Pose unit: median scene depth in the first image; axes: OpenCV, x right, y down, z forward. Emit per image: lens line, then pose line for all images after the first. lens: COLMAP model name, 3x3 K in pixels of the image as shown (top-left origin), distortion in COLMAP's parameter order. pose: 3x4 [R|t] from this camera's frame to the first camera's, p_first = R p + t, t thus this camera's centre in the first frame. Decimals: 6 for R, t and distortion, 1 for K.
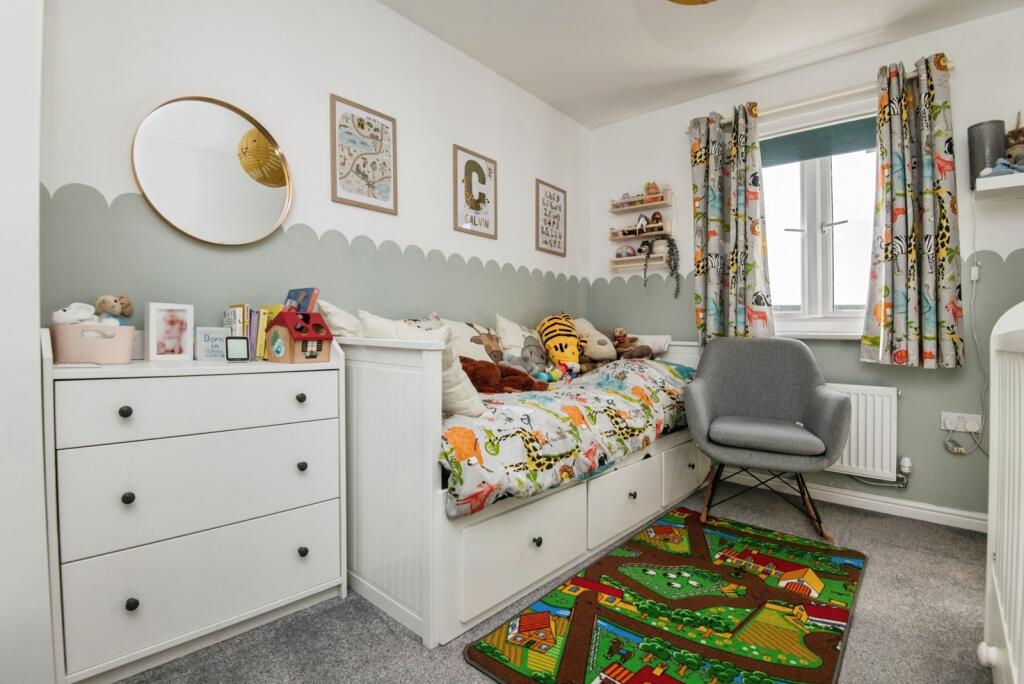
lens RADIAL K [[479.3, 0, 511.6], [0, 479.3, 338.4], [0, 0, 1]] dist [-0.000315, -0.015460]
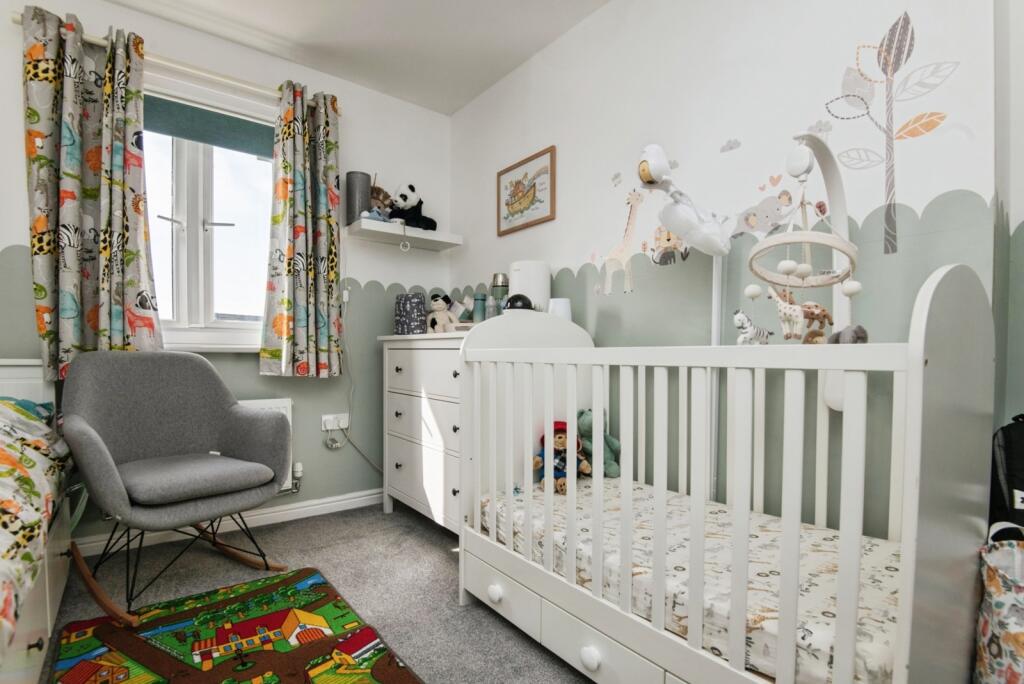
lens RADIAL K [[492.9, 0, 509.8], [0, 492.9, 354.8], [0, 0, 1]] dist [-0.002057, -0.016503]
pose [[0.193539, -0.021931, 0.980848, -0.157056], [0.001755, 0.999756, 0.022008, -0.014553], [-0.981091, -0.002538, 0.193530, 0.333745]]
